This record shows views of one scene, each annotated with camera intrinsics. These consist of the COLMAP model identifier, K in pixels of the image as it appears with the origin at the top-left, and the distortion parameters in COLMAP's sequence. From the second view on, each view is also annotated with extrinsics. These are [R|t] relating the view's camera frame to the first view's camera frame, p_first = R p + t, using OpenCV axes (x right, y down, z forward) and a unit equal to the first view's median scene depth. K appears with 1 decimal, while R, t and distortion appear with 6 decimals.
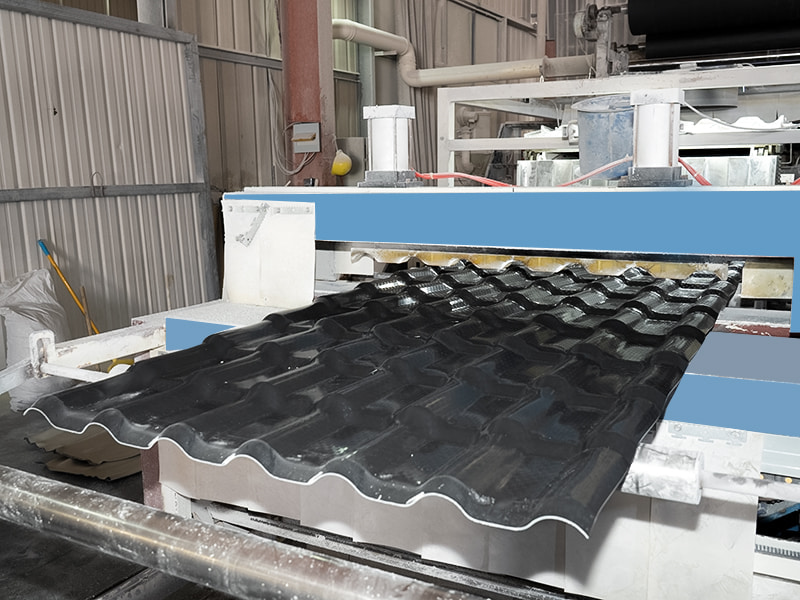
lens RADIAL K [[786.2, 0, 400.0], [0, 786.2, 300.0], [0, 0, 1]] dist [0.068398, 0.004728]
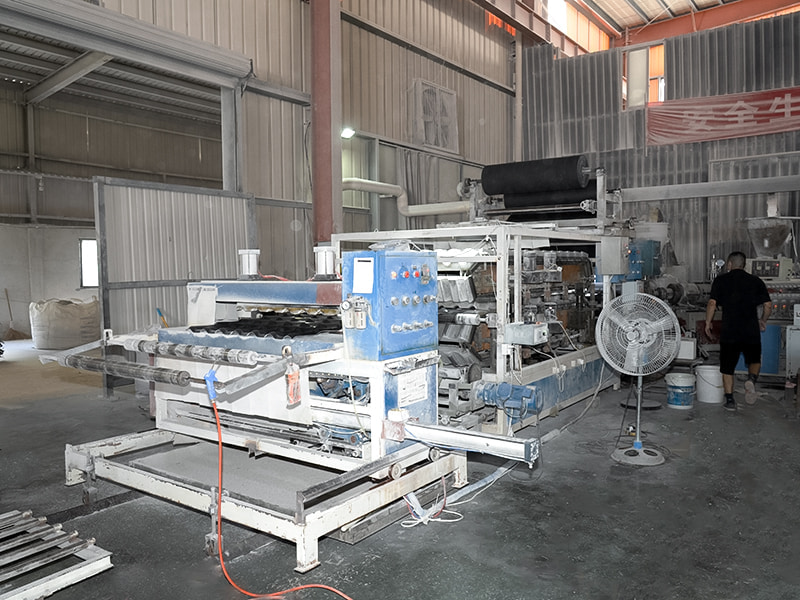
lens RADIAL K [[645.5, 0, 400.0], [0, 645.5, 300.0], [0, 0, 1]] dist [-0.003580, -0.000669]
pose [[0.991088, 0.013363, -0.132534, 0.232557], [-0.027963, 0.993657, -0.108918, 0.040412], [0.130238, 0.111653, 0.985176, -0.302601]]
